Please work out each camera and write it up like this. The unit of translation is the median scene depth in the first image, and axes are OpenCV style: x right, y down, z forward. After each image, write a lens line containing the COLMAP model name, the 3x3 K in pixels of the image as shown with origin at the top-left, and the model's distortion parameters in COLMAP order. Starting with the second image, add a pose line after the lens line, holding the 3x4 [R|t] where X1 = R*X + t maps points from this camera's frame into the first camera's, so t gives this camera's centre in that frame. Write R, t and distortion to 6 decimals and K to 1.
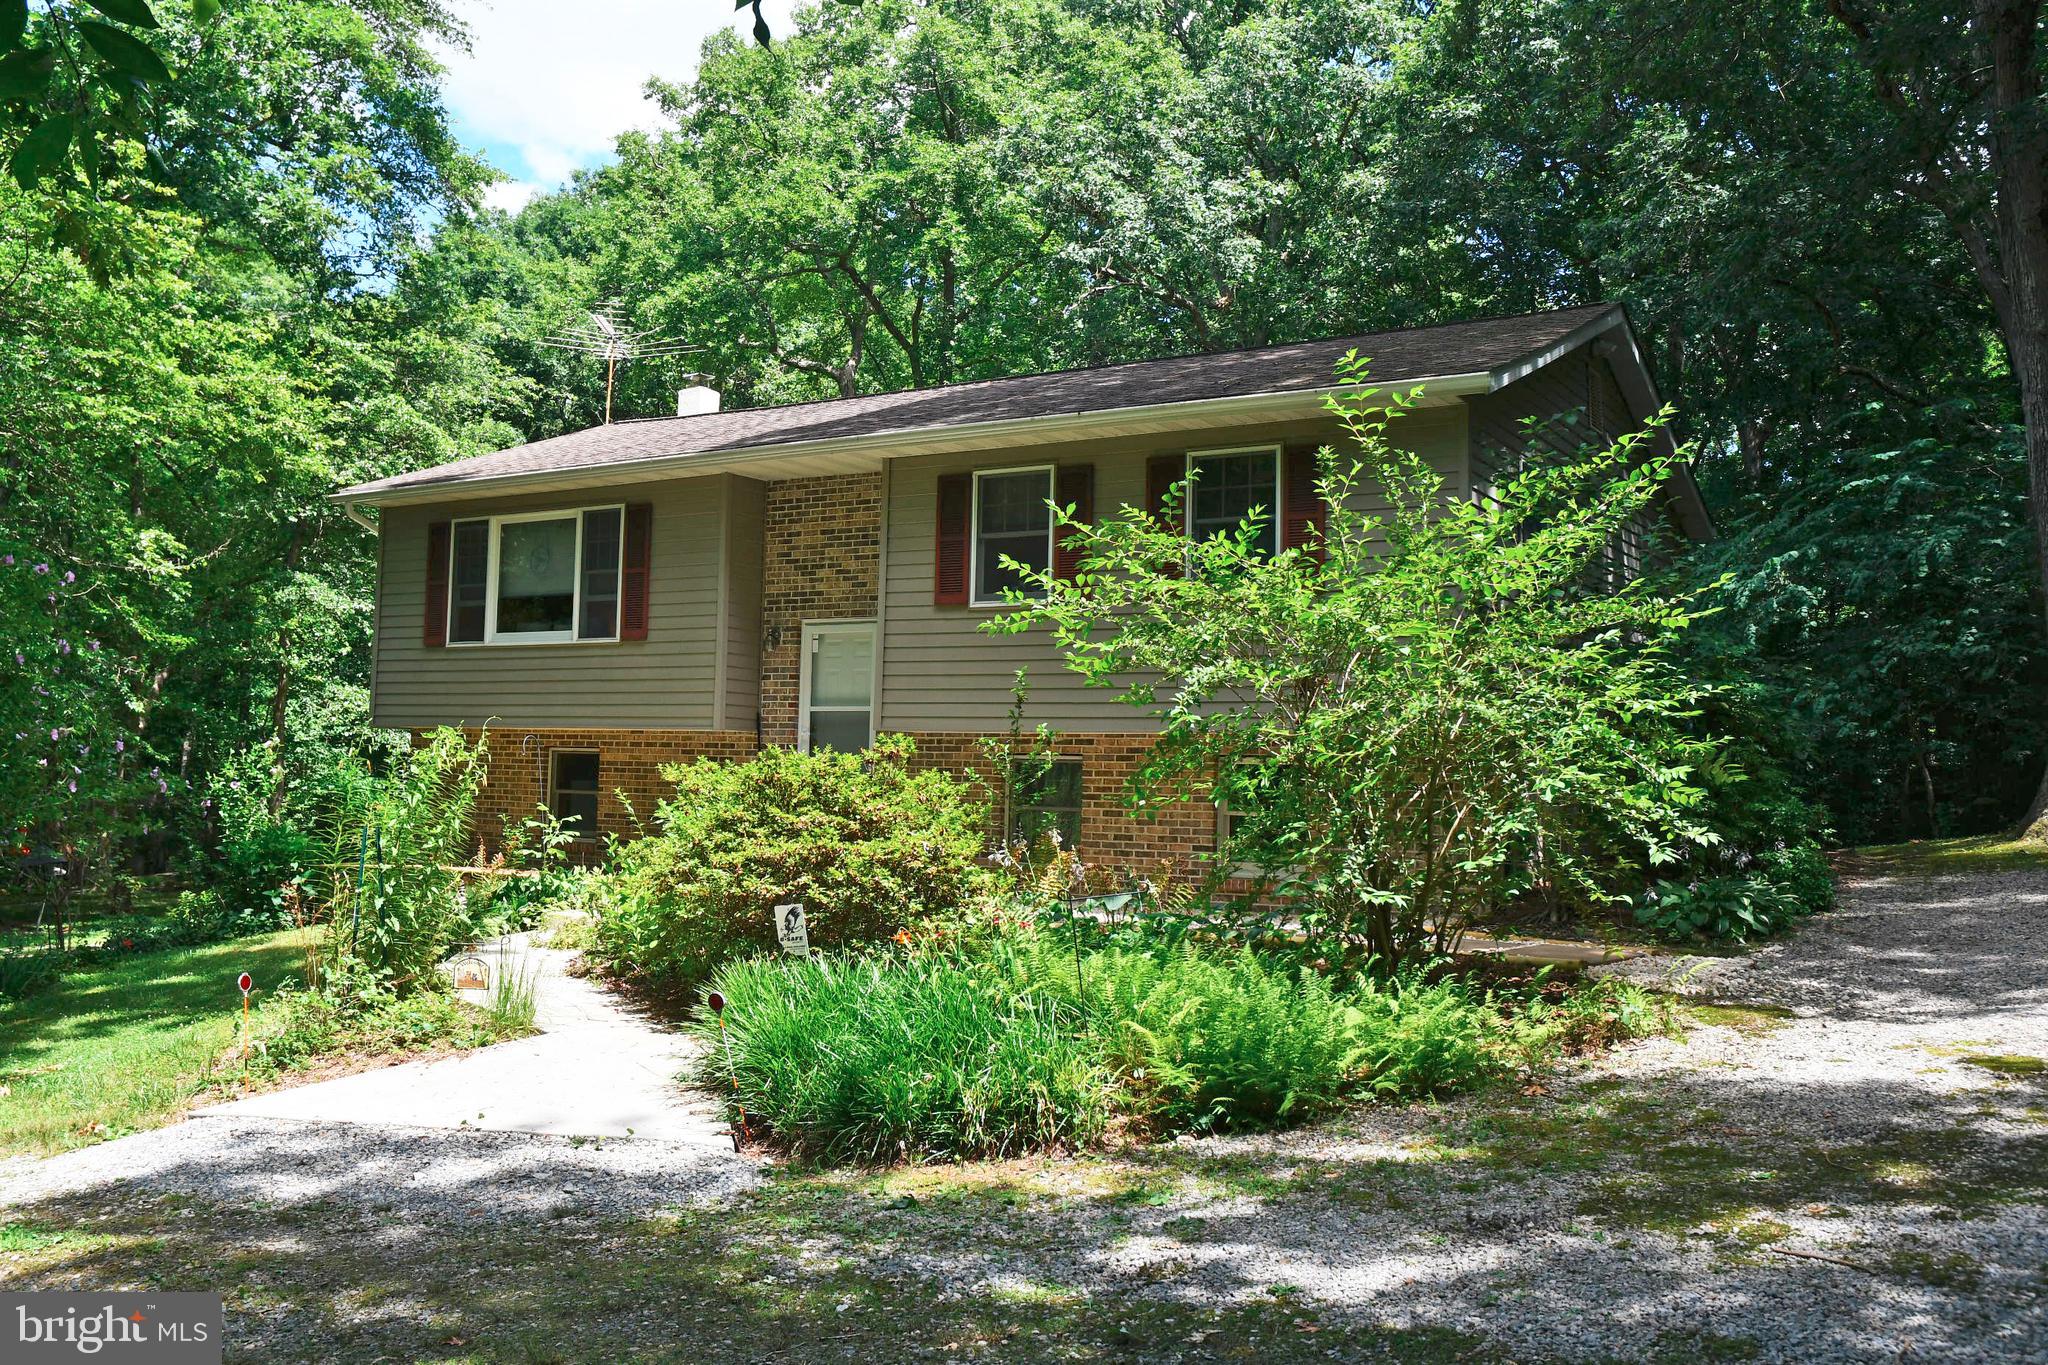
lens RADIAL K [[1774.1, 0, 1036.2], [0, 1774.1, 694.9], [0, 0, 1]] dist [-0.100867, -0.004877]
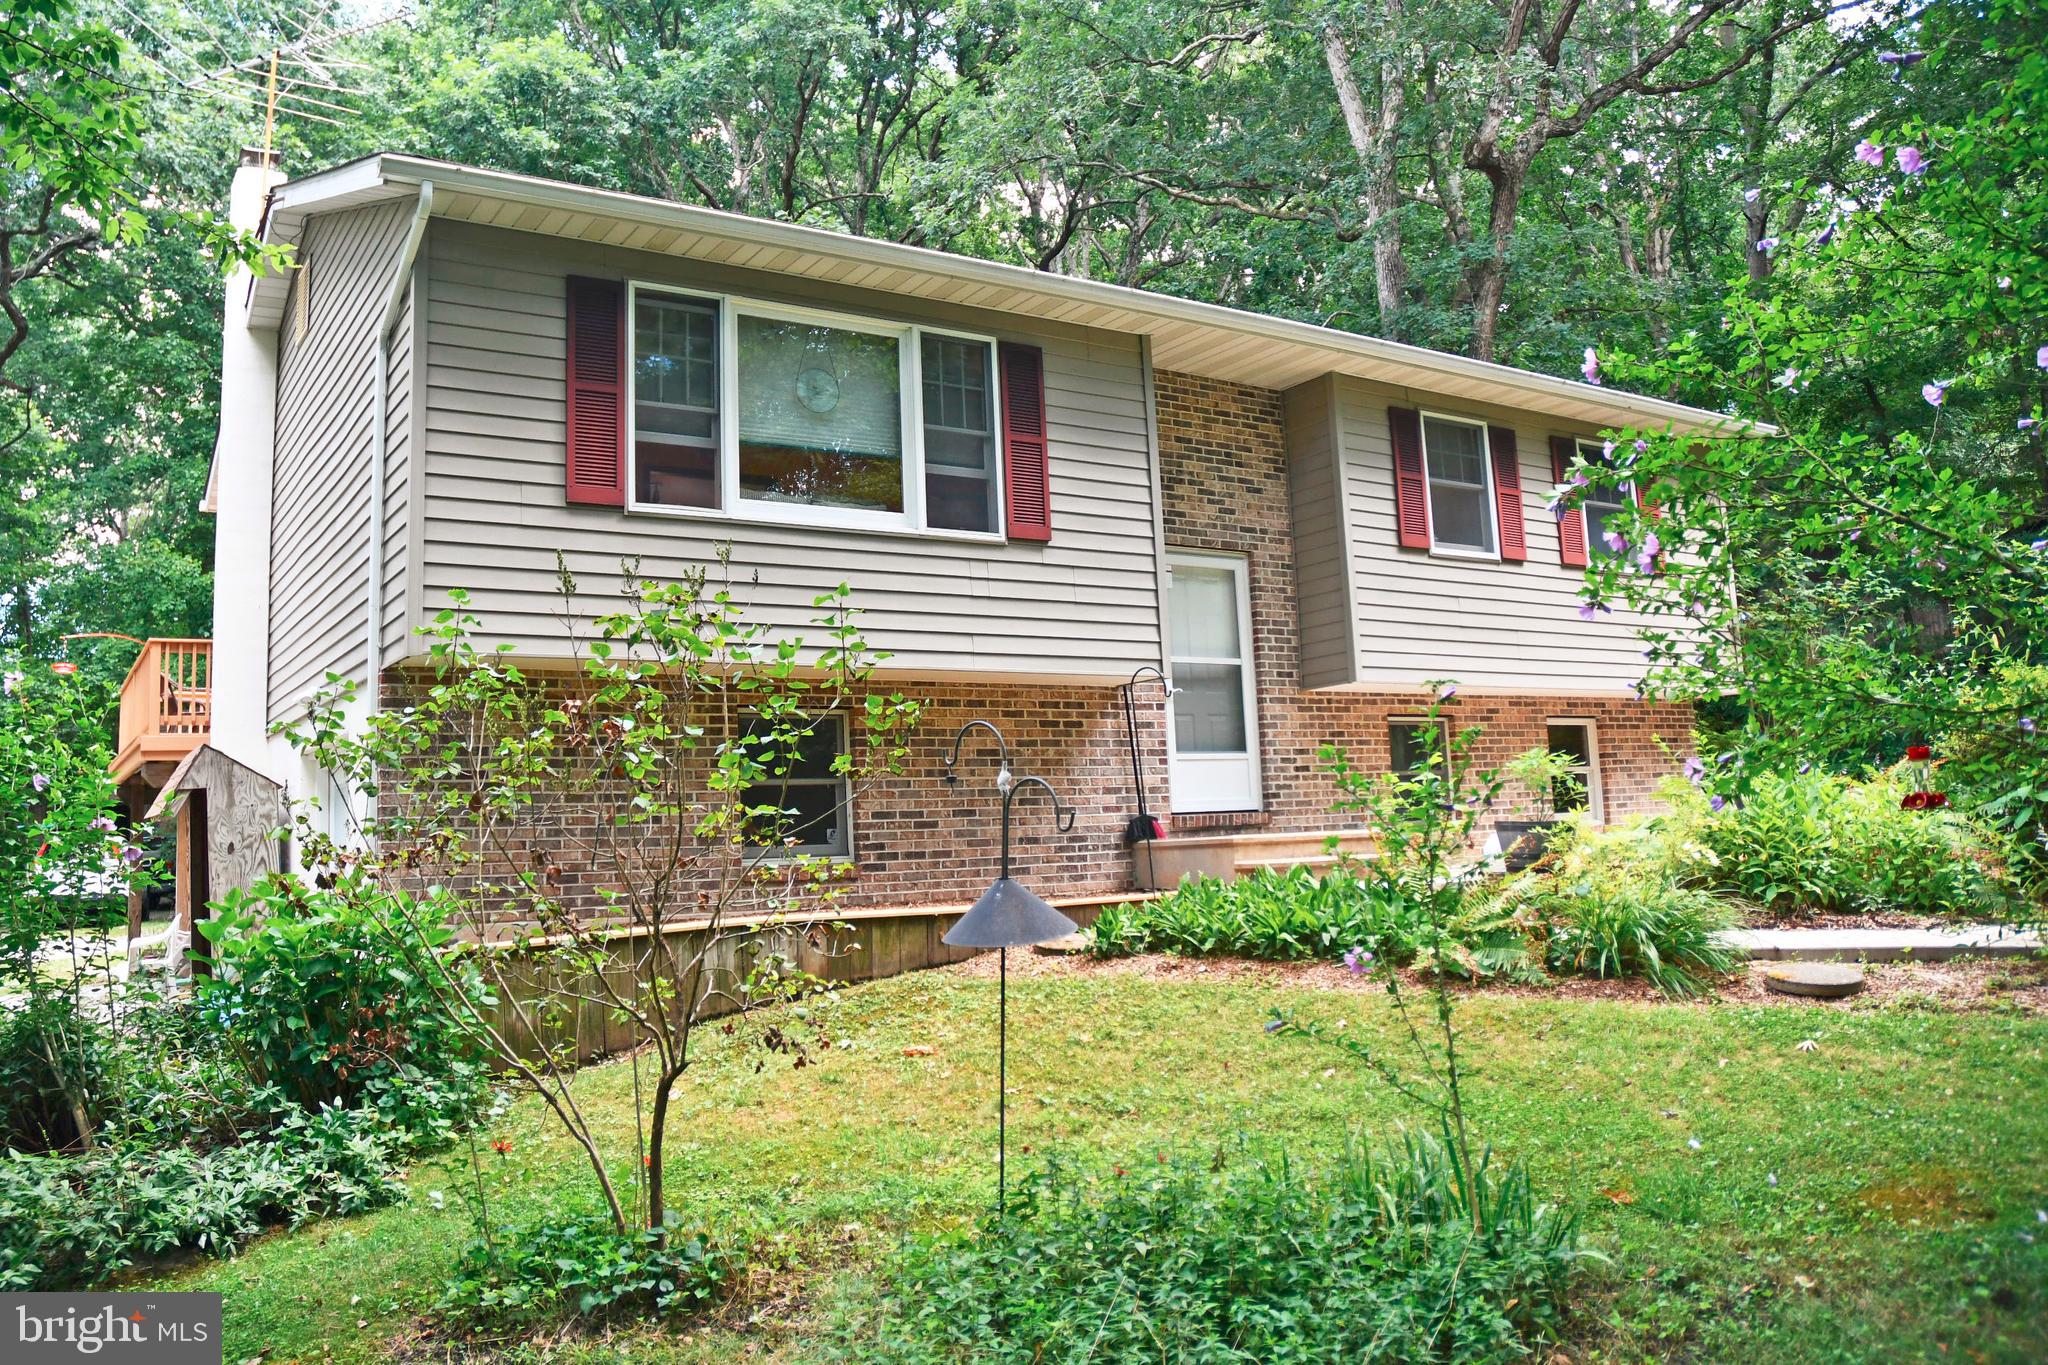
lens RADIAL K [[1638.5, 0, 1024.4], [0, 1638.5, 678.0], [0, 0, 1]] dist [-0.114679, 0.026690]
pose [[0.411655, 0.061250, 0.909279, -0.755589], [0.016656, 0.997067, -0.074705, 0.064483], [-0.911187, 0.045898, 0.409428, 0.712912]]
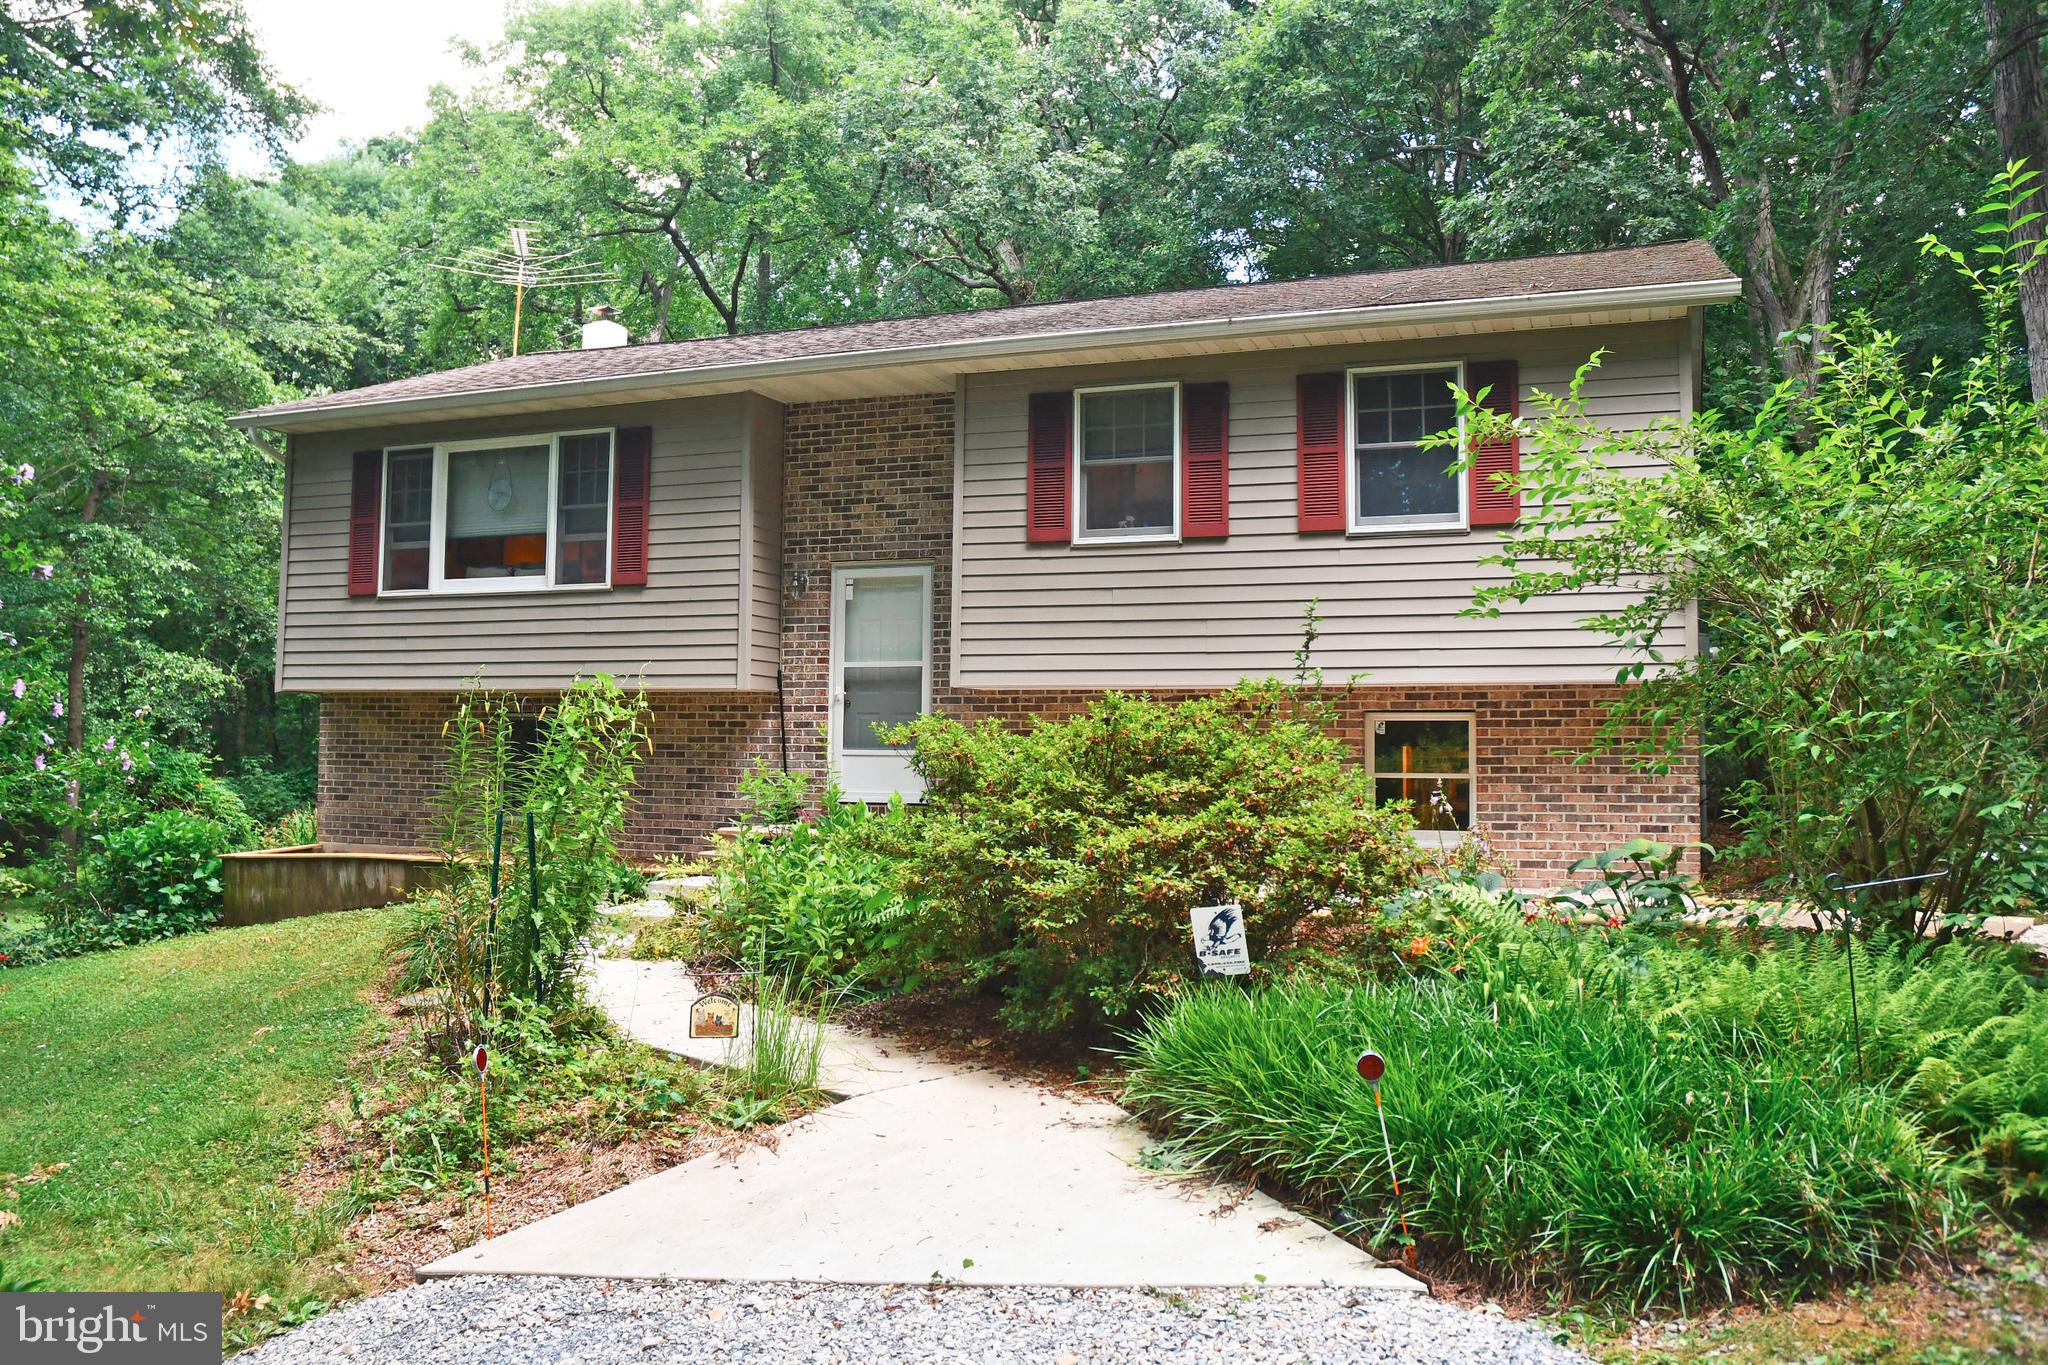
lens RADIAL K [[1638.5, 0, 1013.2], [0, 1638.5, 666.1], [0, 0, 1]] dist [-0.114679, 0.026690]
pose [[0.984190, -0.004186, 0.177064, -0.175908], [0.004714, 0.999986, -0.002563, 0.010421], [-0.177051, 0.003358, 0.984196, 0.178978]]
